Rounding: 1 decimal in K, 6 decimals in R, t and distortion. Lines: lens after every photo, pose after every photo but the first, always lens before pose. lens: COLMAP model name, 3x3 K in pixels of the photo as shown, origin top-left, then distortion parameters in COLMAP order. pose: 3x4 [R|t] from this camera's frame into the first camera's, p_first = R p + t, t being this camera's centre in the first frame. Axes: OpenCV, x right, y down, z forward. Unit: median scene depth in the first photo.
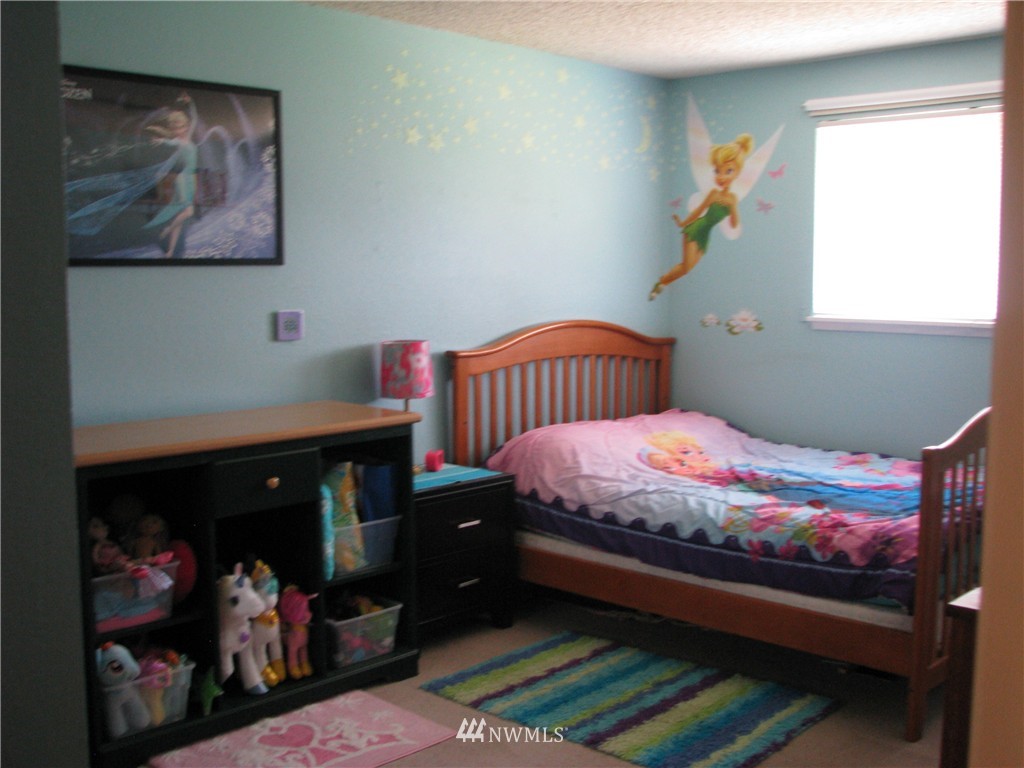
lens RADIAL K [[1077.6, 0, 511.6], [0, 1077.6, 380.0], [0, 0, 1]] dist [-0.091451, 0.000000]
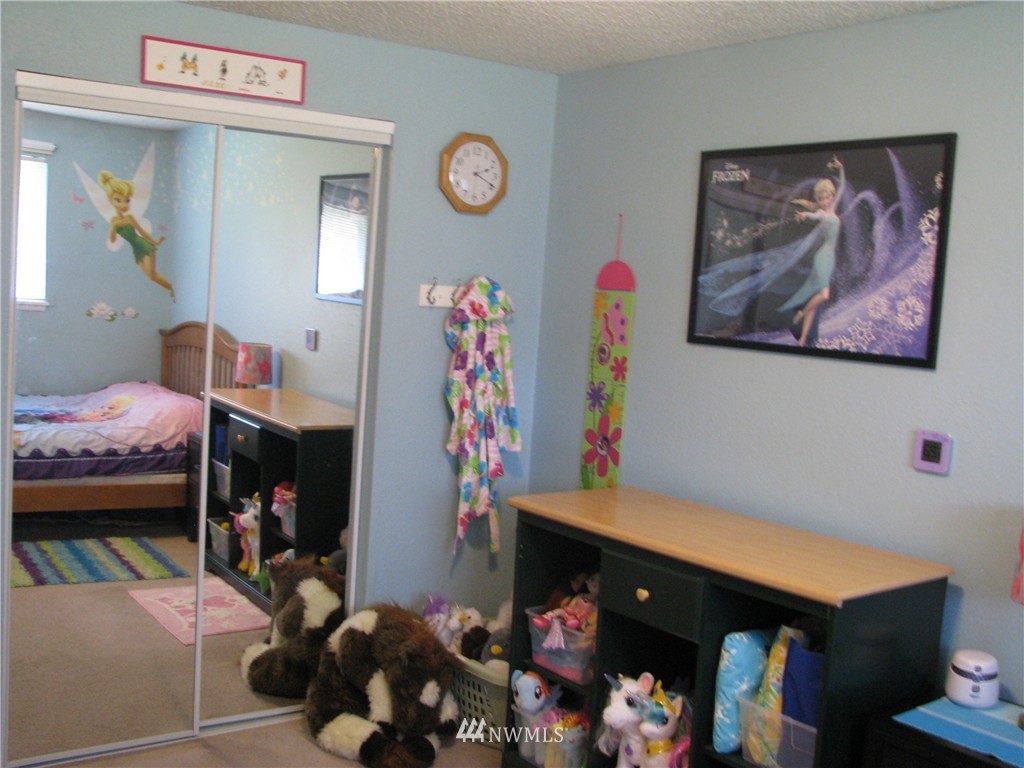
lens RADIAL K [[1077.6, 0, 510.7], [0, 1077.6, 389.8], [0, 0, 1]] dist [-0.091451, 0.000000]
pose [[-0.135281, 0.076630, -0.987840, 0.582819], [-0.175416, 0.979403, 0.099998, -0.123614], [0.975156, 0.186811, -0.119052, 0.865125]]
